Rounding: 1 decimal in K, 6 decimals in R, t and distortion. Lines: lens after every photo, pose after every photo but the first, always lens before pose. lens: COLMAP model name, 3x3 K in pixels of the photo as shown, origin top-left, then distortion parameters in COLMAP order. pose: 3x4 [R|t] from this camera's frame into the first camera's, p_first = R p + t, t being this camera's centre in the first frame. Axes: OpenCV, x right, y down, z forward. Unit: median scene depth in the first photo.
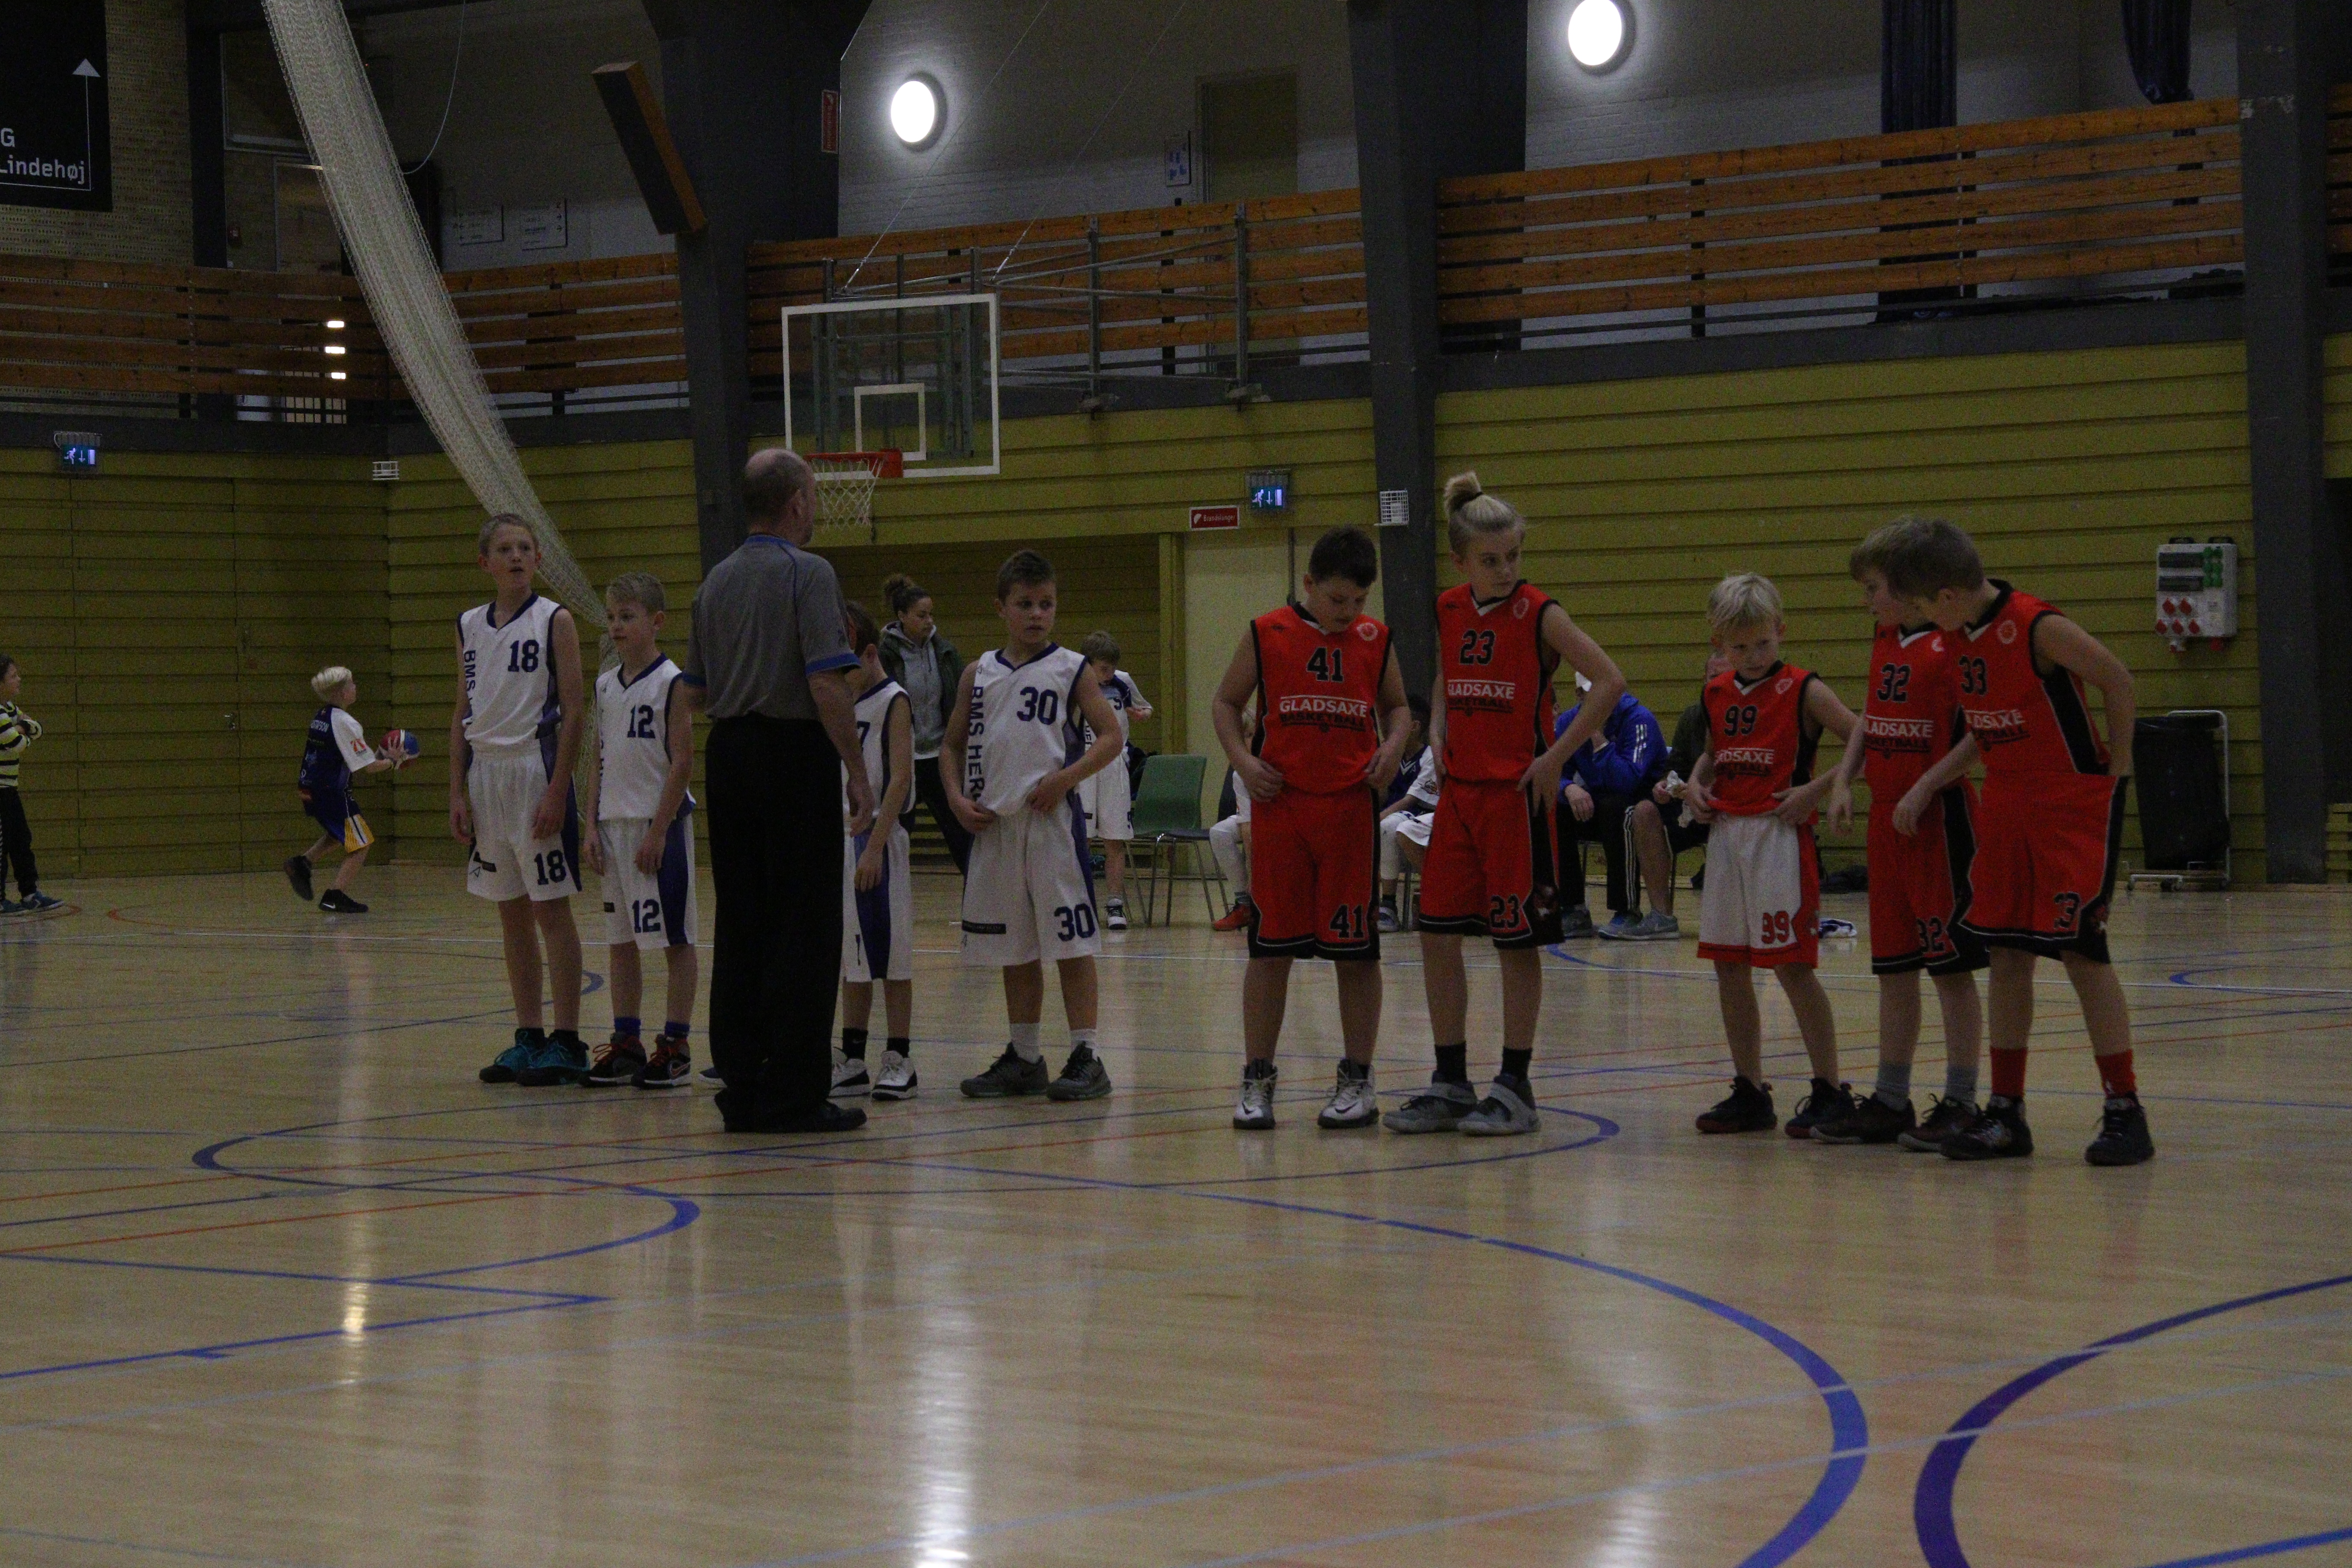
lens RADIAL K [[5683.4, 0, 1196.9], [0, 5683.4, 751.2], [0, 0, 1]] dist [0.393994, 0.000000]
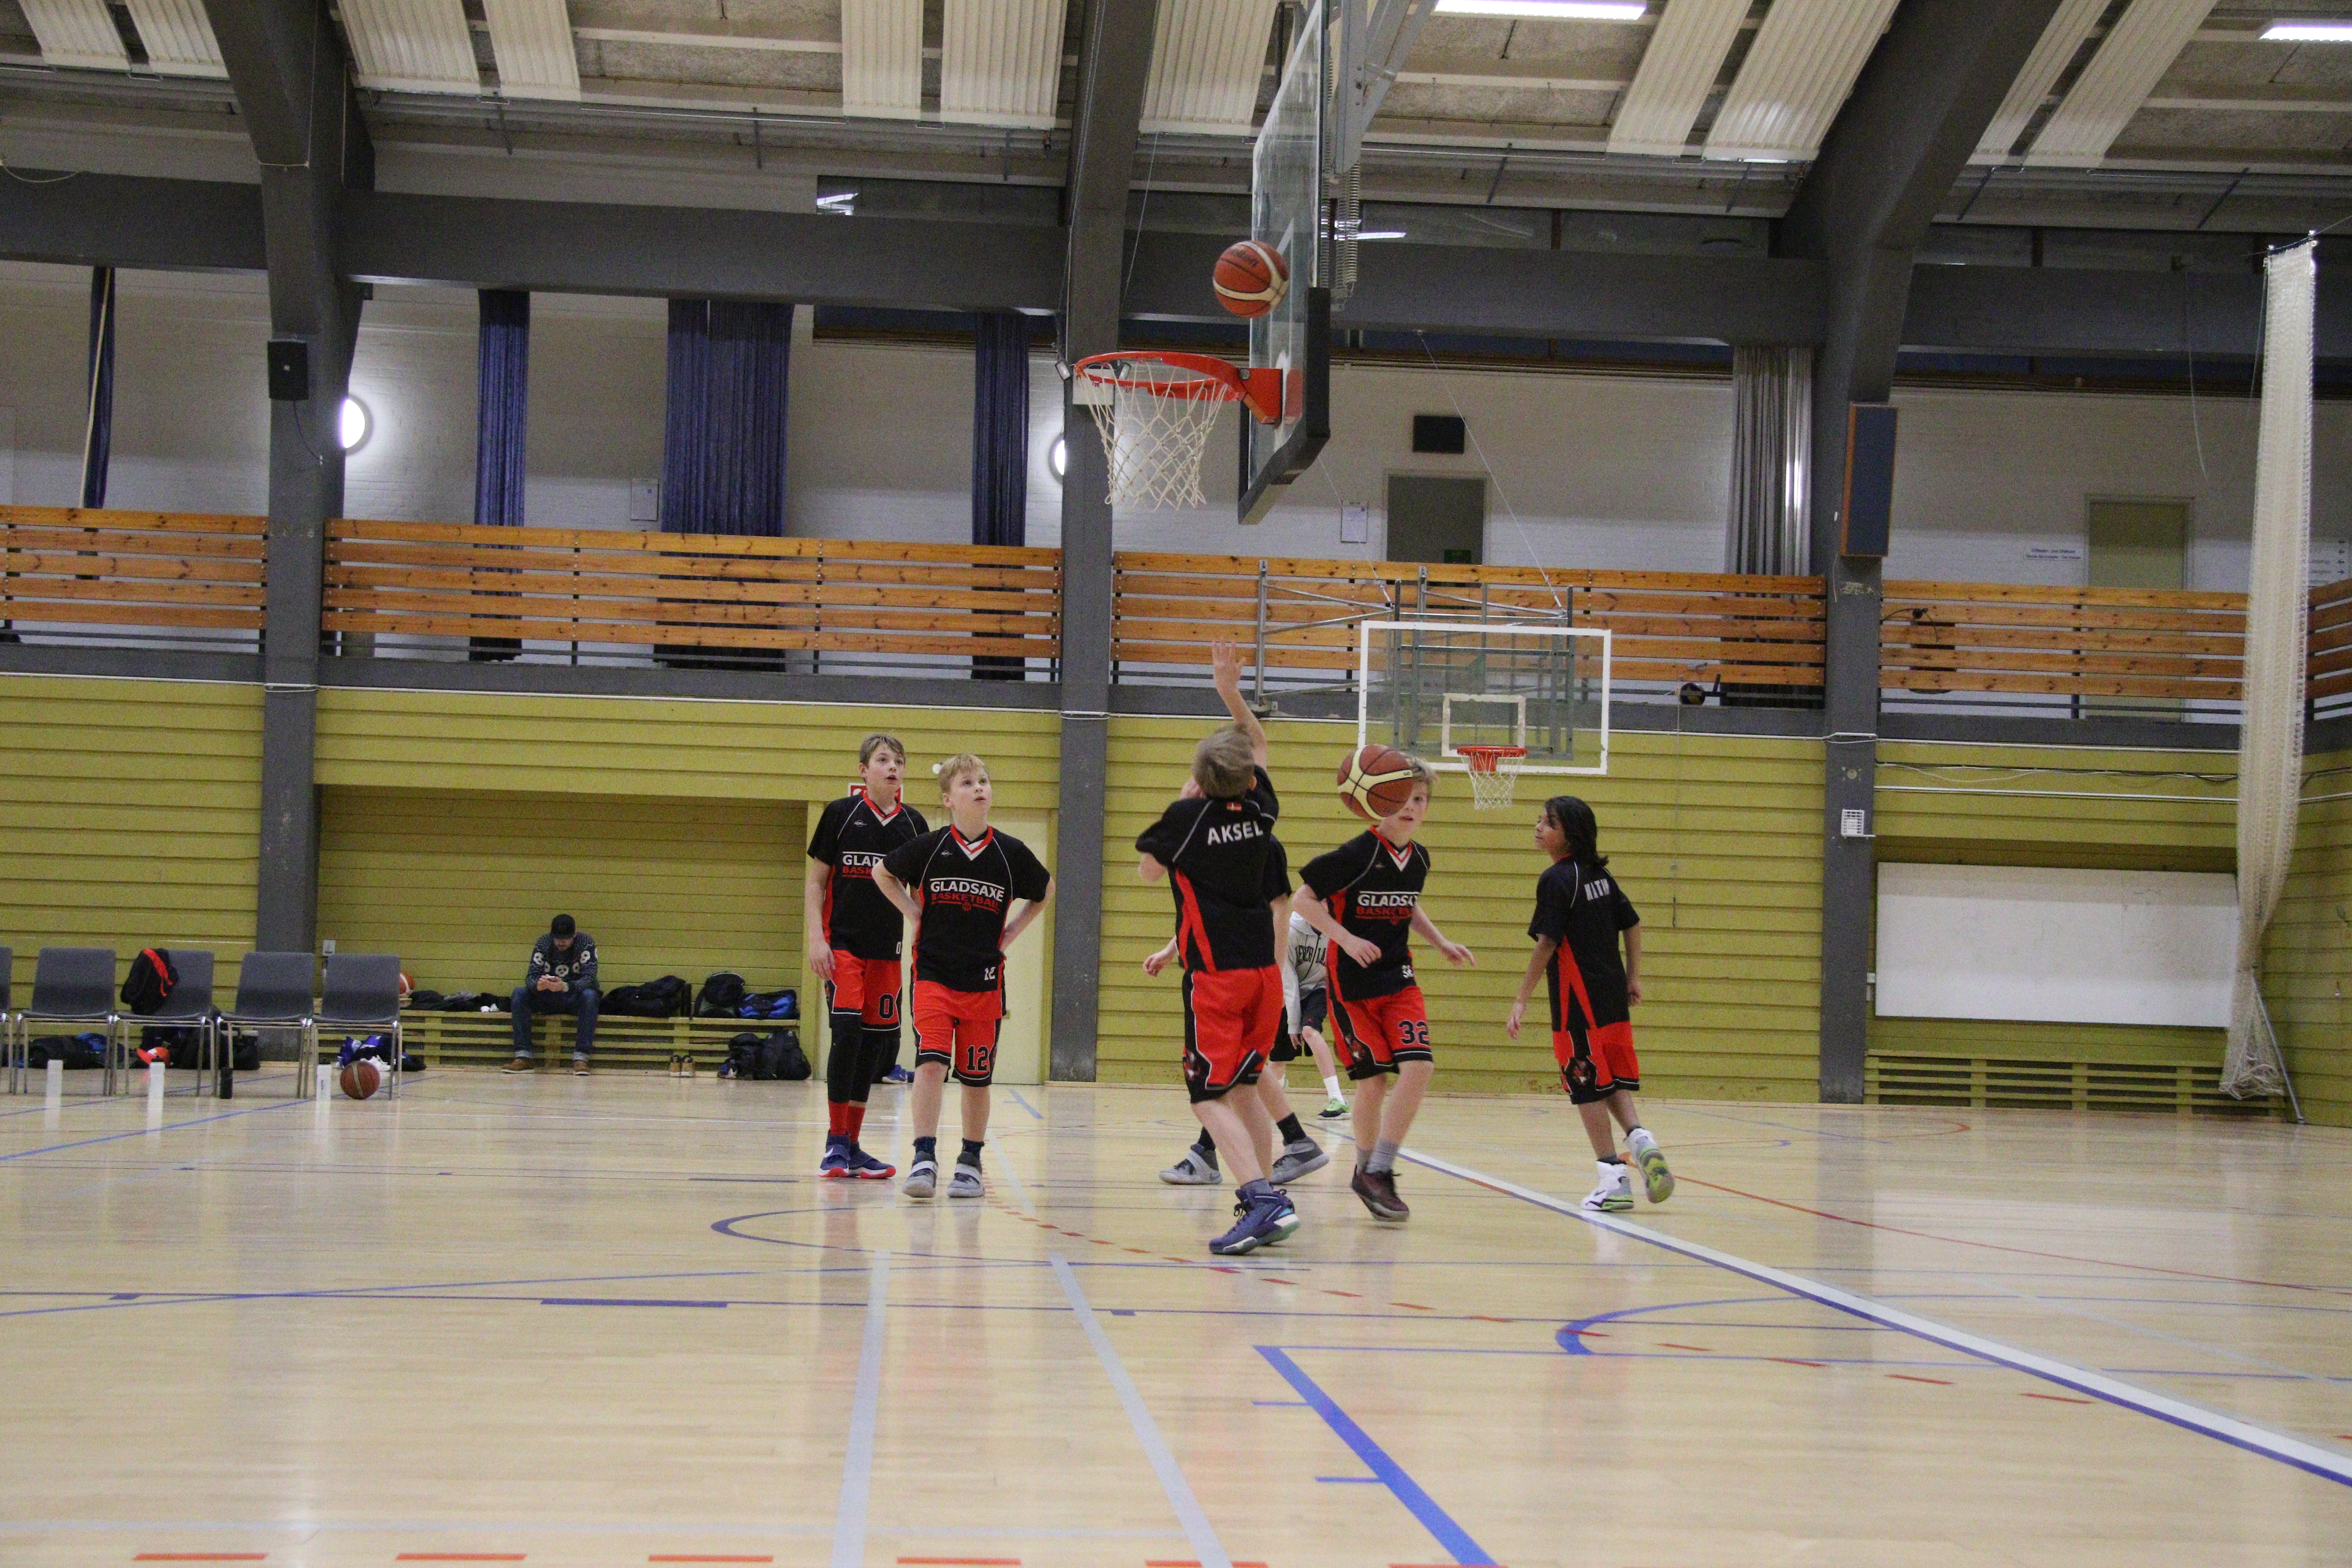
lens RADIAL K [[3298.6, 0, 1219.8], [0, 3298.6, 785.7], [0, 0, 1]] dist [0.023896, 0.000000]
pose [[0.665330, 0.071763, 0.743092, -0.447954], [-0.033224, 0.997229, -0.066559, 0.002909], [-0.745810, 0.019595, 0.665871, 0.431171]]
